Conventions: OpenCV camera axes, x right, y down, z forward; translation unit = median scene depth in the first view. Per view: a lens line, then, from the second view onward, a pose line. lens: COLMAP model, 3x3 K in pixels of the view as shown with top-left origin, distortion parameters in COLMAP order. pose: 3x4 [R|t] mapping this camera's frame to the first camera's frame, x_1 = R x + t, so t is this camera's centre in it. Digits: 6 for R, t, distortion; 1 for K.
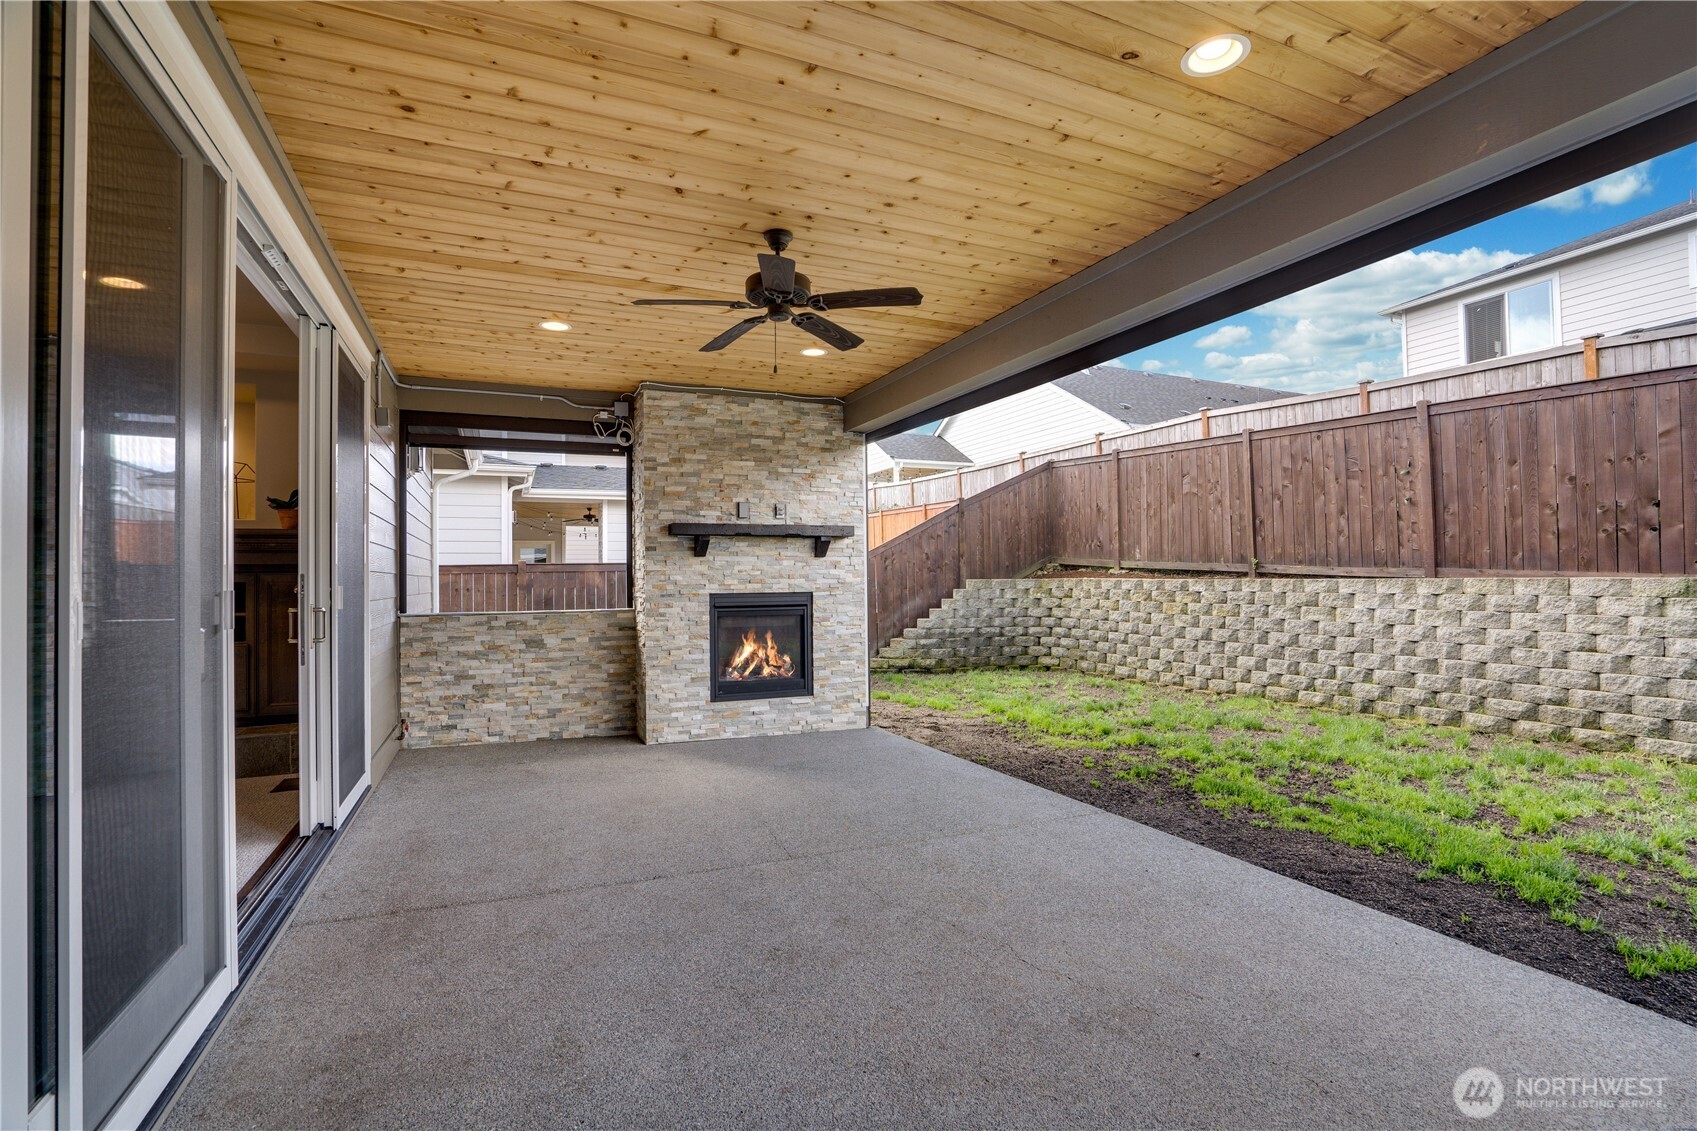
lens RADIAL K [[791.5, 0, 836.1], [0, 791.5, 569.7], [0, 0, 1]] dist [-0.048096, 0.014129]
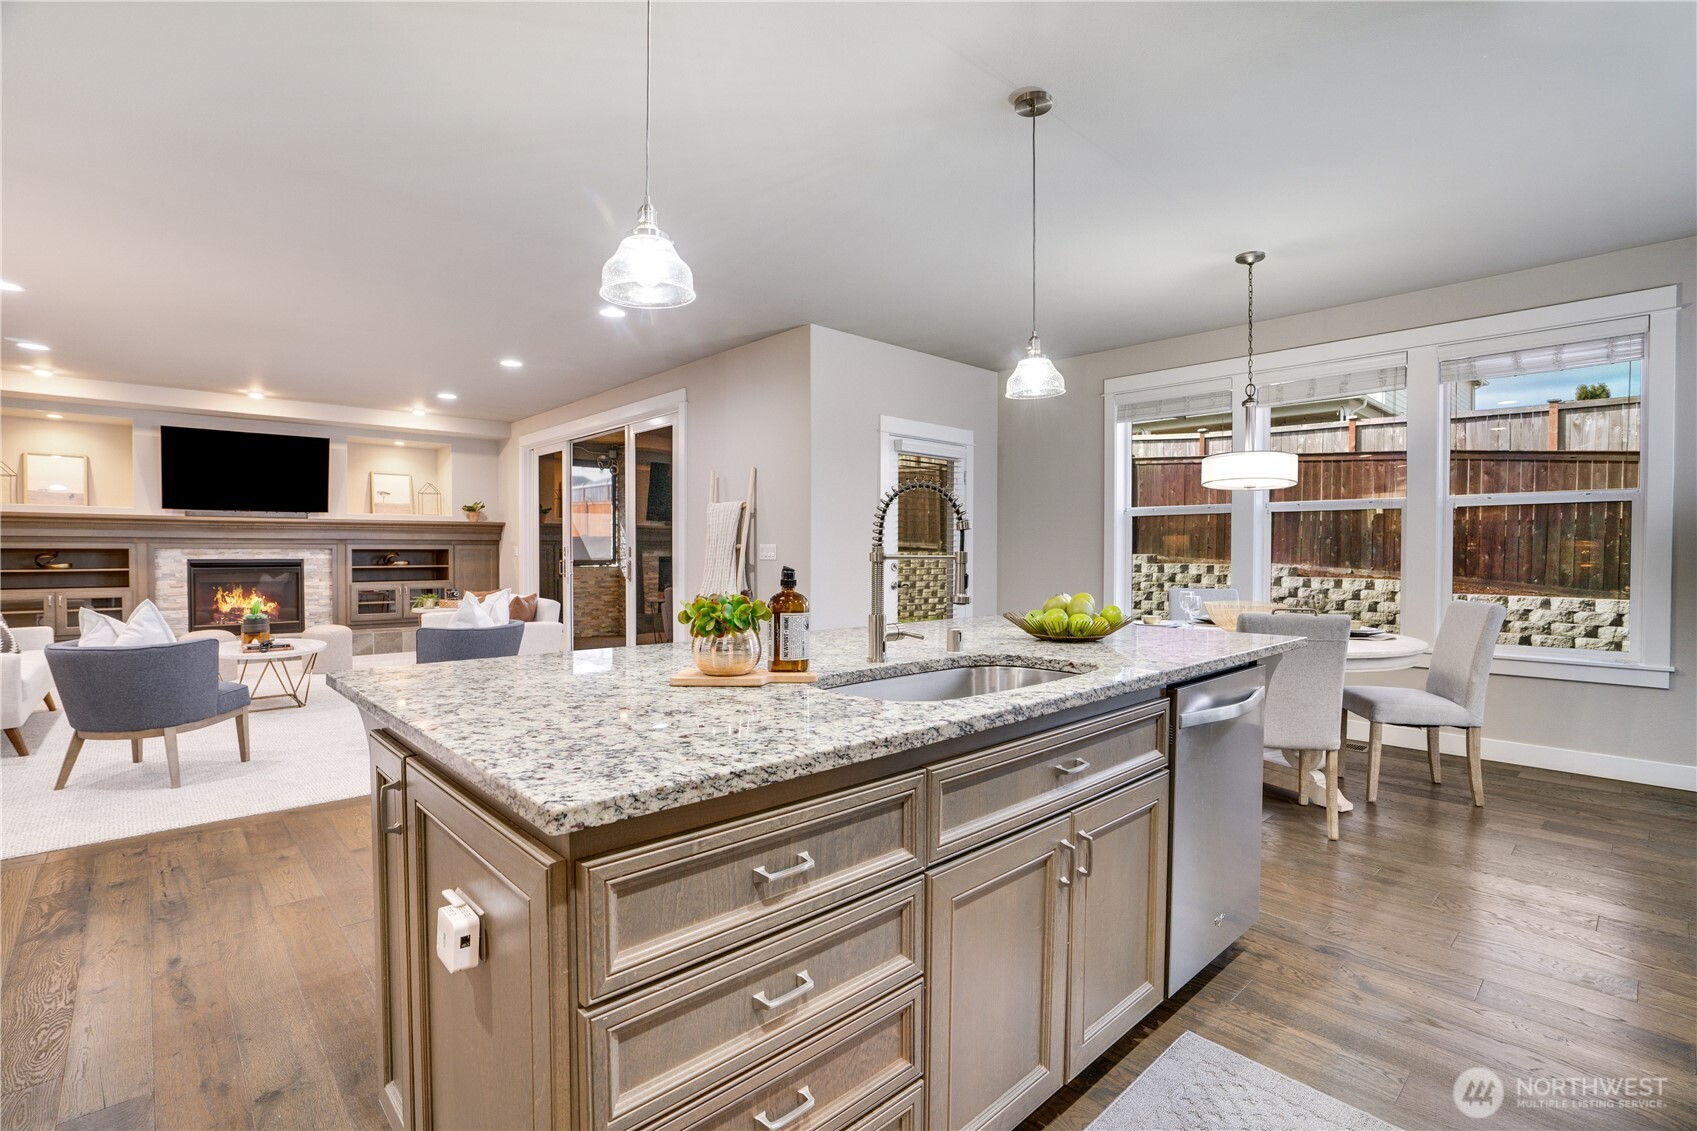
lens RADIAL K [[791.5, 0, 845.9], [0, 791.5, 565.6], [0, 0, 1]] dist [-0.048096, 0.014129]
pose [[0.941726, 0.004920, 0.336346, -0.279427], [-0.014030, 0.999597, 0.024658, -0.001060], [-0.336089, -0.027940, 0.941416, -0.651050]]
